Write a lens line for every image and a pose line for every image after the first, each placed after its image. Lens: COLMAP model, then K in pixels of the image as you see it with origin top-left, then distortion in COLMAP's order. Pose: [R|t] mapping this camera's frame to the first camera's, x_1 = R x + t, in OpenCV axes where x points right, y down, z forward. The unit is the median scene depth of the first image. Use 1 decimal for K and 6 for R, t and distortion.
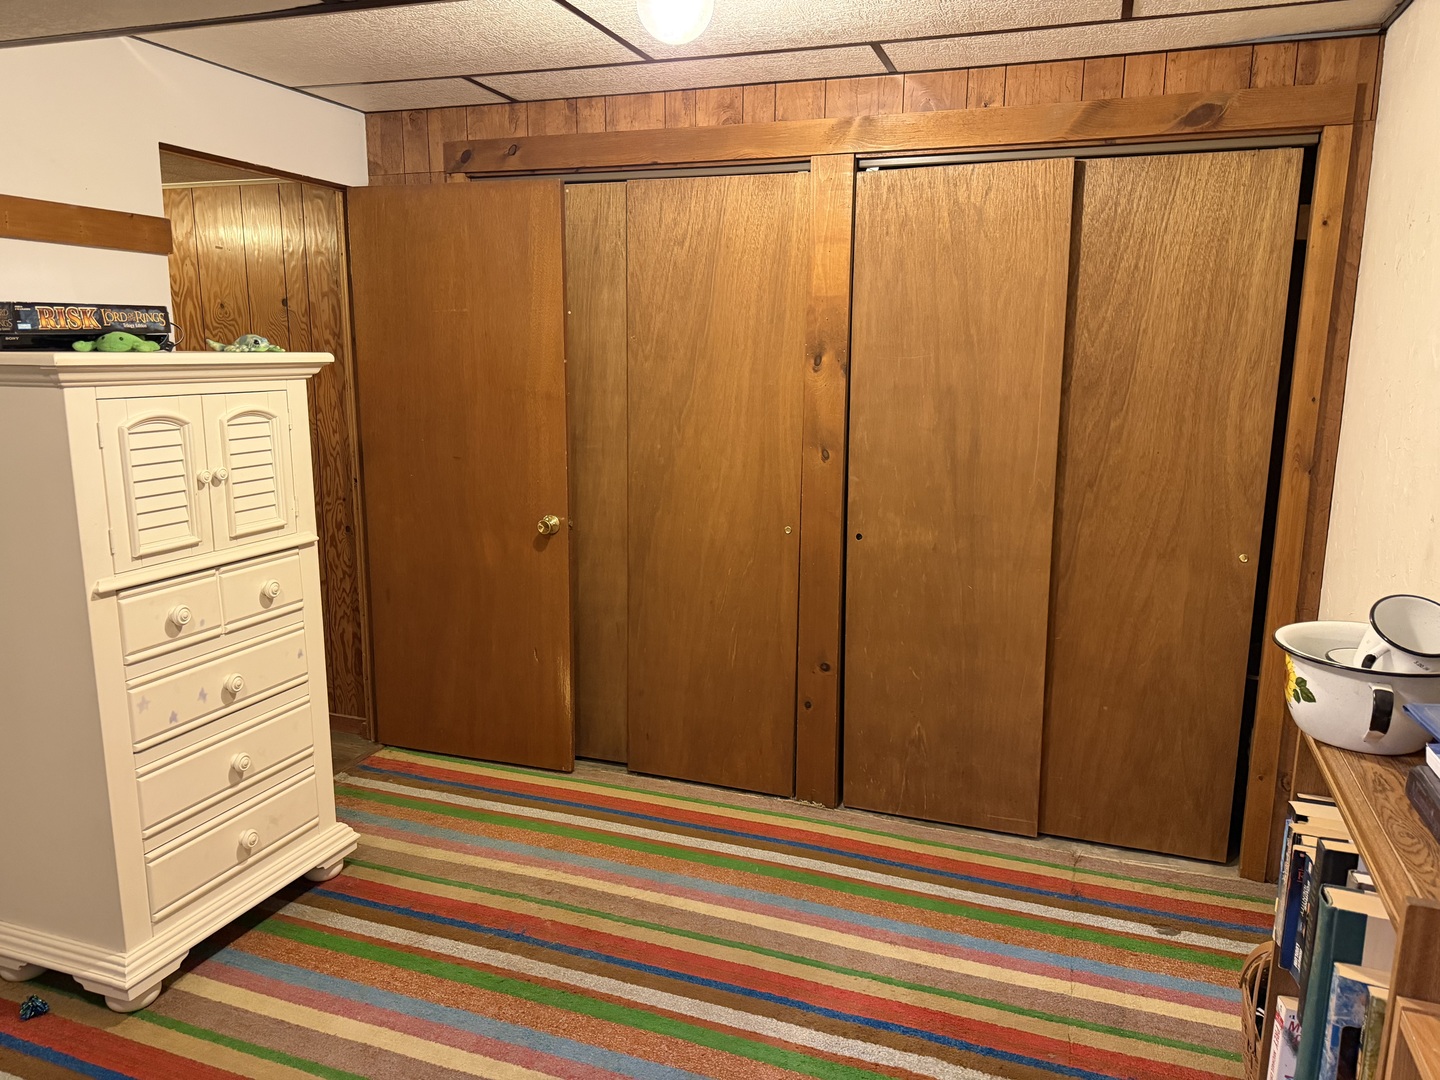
lens RADIAL K [[1013.3, 0, 720.8], [0, 1013.3, 543.5], [0, 0, 1]] dist [0.033248, -0.028902]
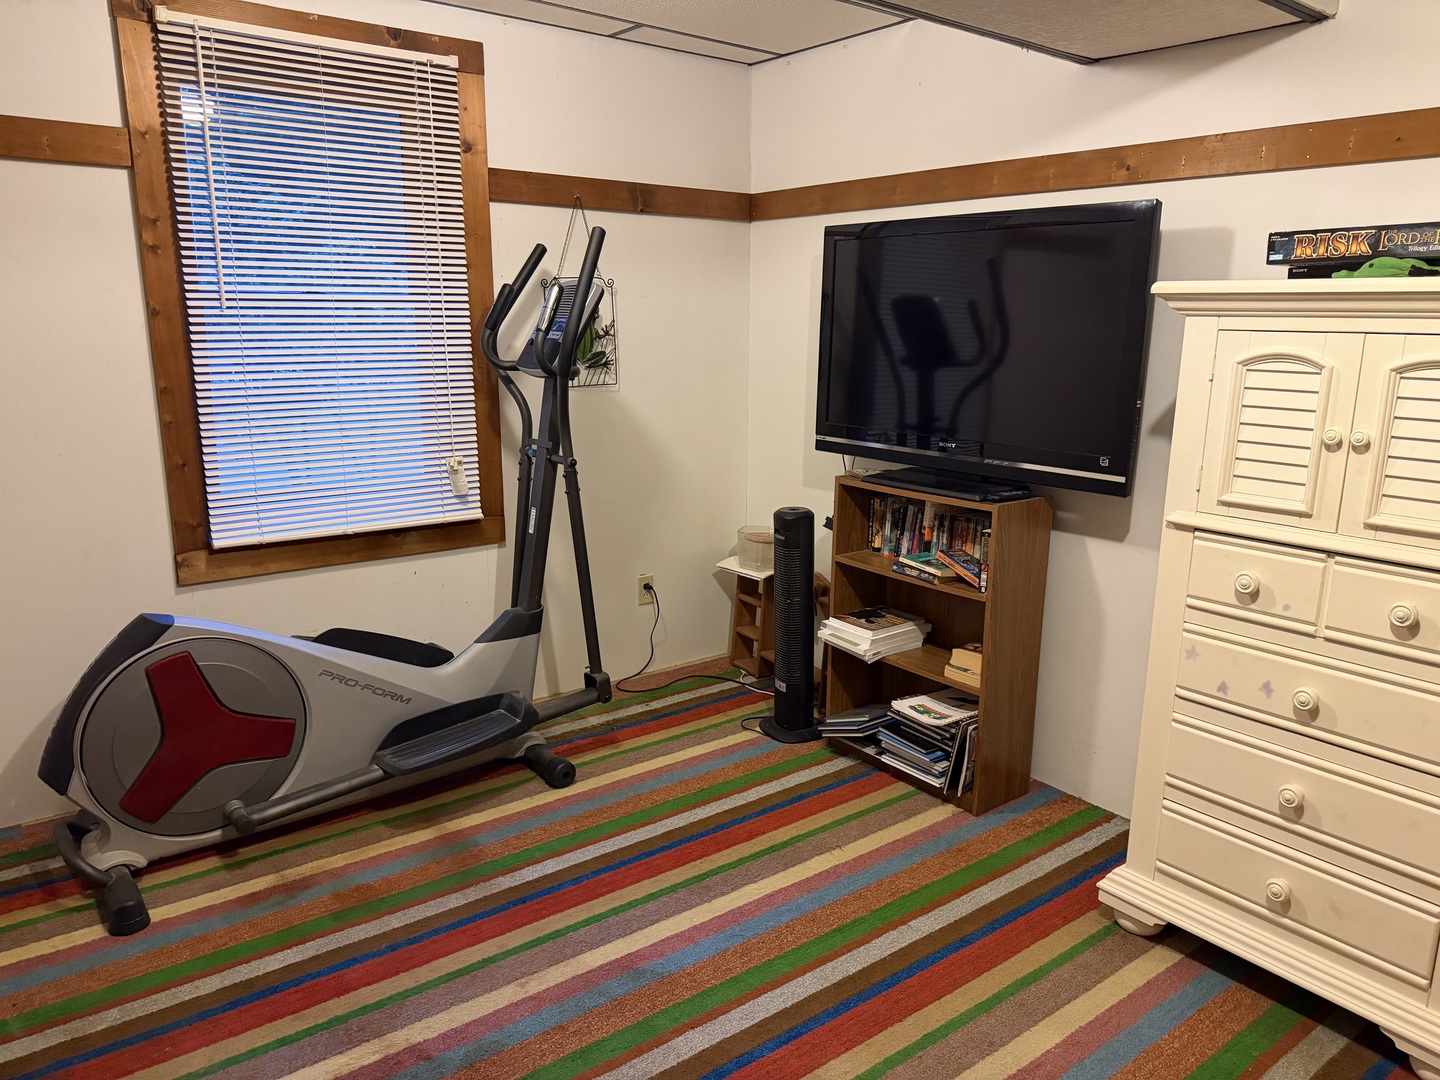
lens RADIAL K [[1013.3, 0, 716.6], [0, 1013.3, 535.8], [0, 0, 1]] dist [0.033248, -0.028902]
pose [[-0.533533, 0.170751, -0.828364, 0.425582], [-0.173376, 0.936531, 0.304715, -0.152413], [0.827819, 0.306194, -0.470066, 0.999089]]
